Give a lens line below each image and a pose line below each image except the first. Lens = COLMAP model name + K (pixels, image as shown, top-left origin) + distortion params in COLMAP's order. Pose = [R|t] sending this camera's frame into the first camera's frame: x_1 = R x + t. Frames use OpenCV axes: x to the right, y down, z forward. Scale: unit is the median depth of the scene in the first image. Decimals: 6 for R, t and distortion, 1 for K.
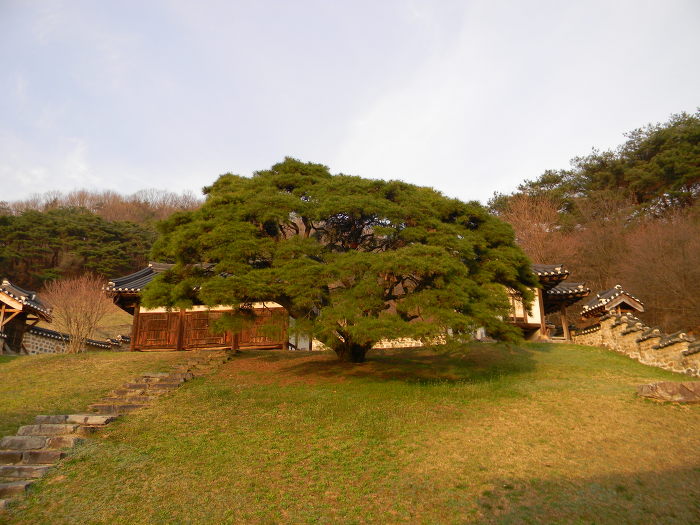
lens RADIAL K [[551.6, 0, 348.7], [0, 551.6, 262.2], [0, 0, 1]] dist [-0.009507, 0.001017]
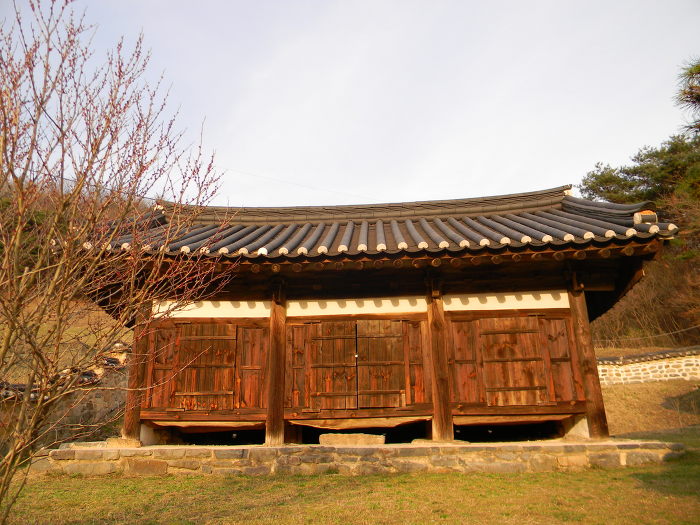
lens RADIAL K [[551.6, 0, 349.1], [0, 551.6, 266.3], [0, 0, 1]] dist [-0.009507, 0.001017]
pose [[0.991073, 0.027531, 0.130444, -0.520800], [-0.025041, 0.999472, -0.020693, 0.108425], [-0.130945, 0.017242, 0.991240, 1.083420]]
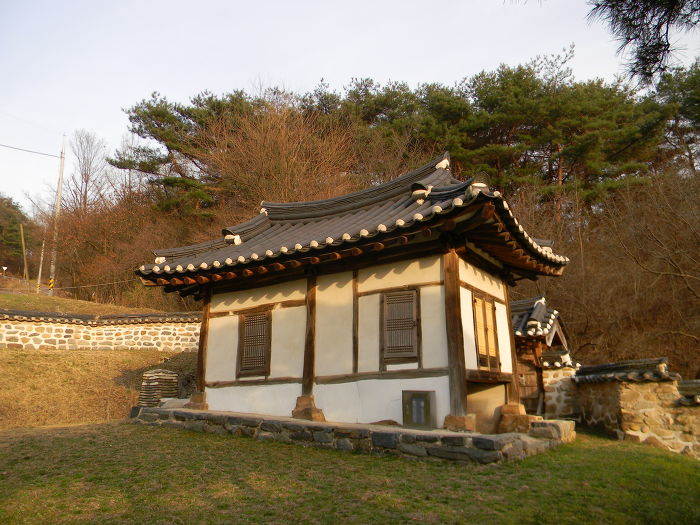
lens RADIAL K [[551.6, 0, 348.0], [0, 551.6, 261.3], [0, 0, 1]] dist [-0.009507, 0.001017]
pose [[0.653480, 0.171412, 0.737280, -0.066370], [-0.216155, 0.975722, -0.035261, 0.114968], [-0.725425, -0.136324, 0.674666, 1.324190]]
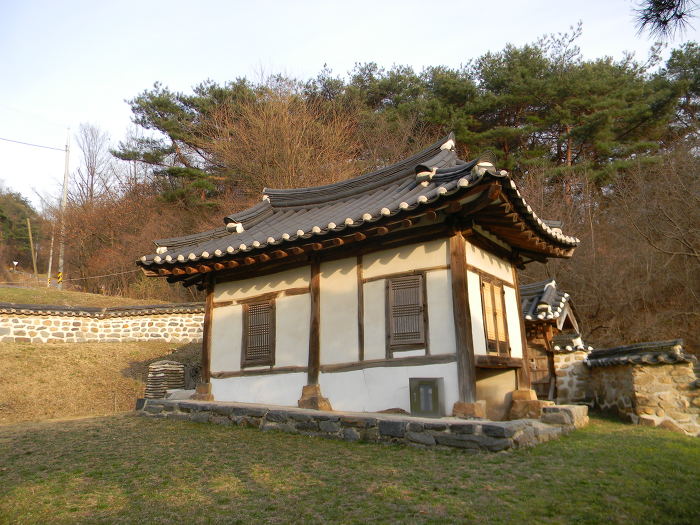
lens RADIAL K [[551.6, 0, 348.6], [0, 551.6, 261.0], [0, 0, 1]] dist [-0.009507, 0.001017]
pose [[0.667741, 0.141911, 0.730741, -0.050725], [-0.195941, 0.980550, -0.011376, 0.115798], [-0.718143, -0.135586, 0.682560, 1.330326]]
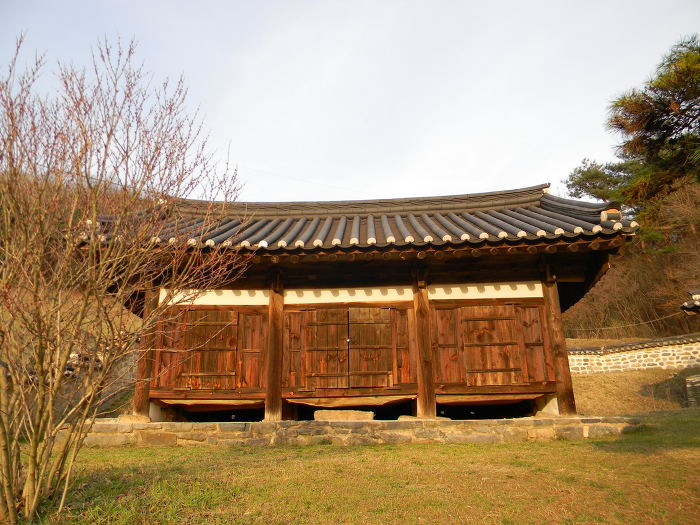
lens RADIAL K [[551.6, 0, 349.6], [0, 551.6, 266.7], [0, 0, 1]] dist [-0.009507, 0.001017]
pose [[0.988759, 0.031013, 0.146268, -0.528959], [-0.030413, 0.999517, -0.006336, 0.109907], [-0.146393, 0.001816, 0.989225, 1.029789]]
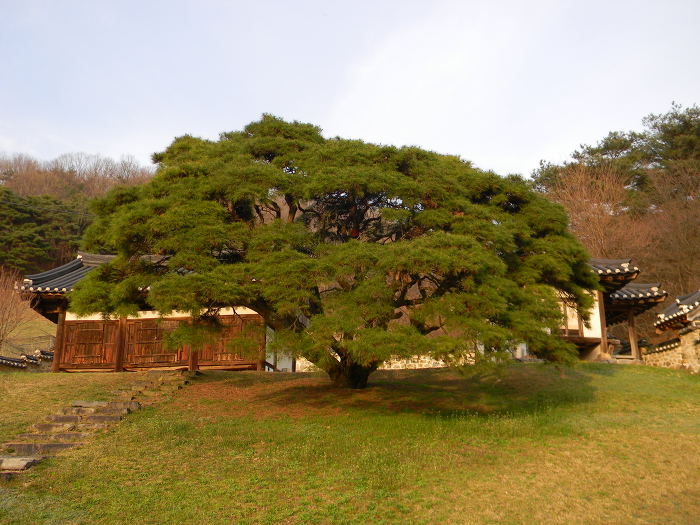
lens RADIAL K [[741.4, 0, 348.4], [0, 741.4, 262.9], [0, 0, 1]] dist [-0.009316, 0.000000]
pose [[0.999962, 0.006066, 0.006239, -0.004620], [-0.006148, 0.999895, 0.013156, -0.003002], [-0.006159, -0.013194, 0.999894, -0.009253]]
